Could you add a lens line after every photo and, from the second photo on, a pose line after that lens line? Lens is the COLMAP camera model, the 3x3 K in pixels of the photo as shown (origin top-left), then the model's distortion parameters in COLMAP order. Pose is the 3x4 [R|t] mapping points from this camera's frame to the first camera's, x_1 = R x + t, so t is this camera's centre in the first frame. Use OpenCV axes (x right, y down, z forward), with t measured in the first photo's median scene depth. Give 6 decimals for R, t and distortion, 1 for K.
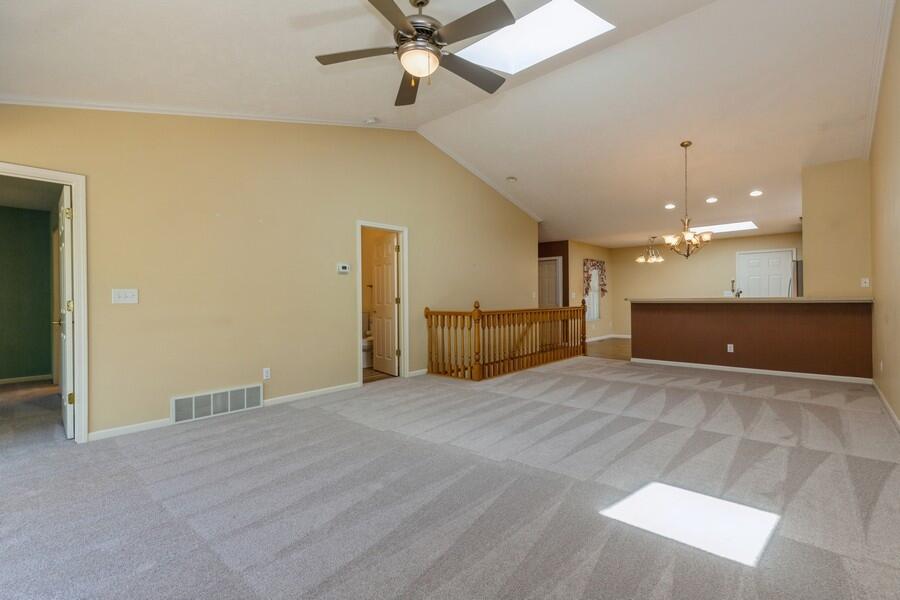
lens RADIAL K [[413.3, 0, 449.5], [0, 413.3, 297.8], [0, 0, 1]] dist [0.001543, -0.000132]
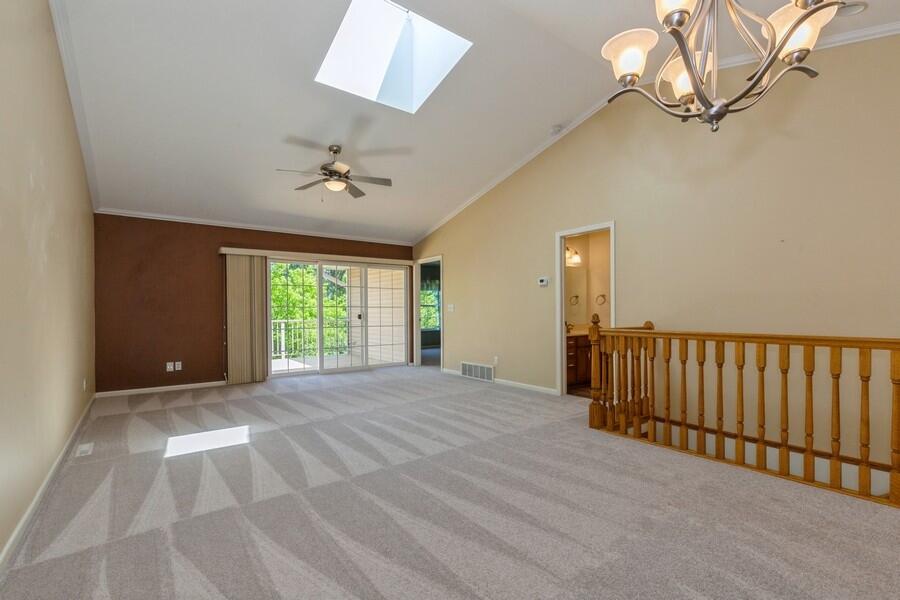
lens RADIAL K [[413.3, 0, 456.6], [0, 413.3, 306.2], [0, 0, 1]] dist [0.001543, -0.000132]
pose [[-0.147221, 0.002842, -0.989100, 0.880417], [0.004723, 0.999986, 0.002170, -0.009595], [0.989092, -0.004352, -0.147232, 0.941378]]
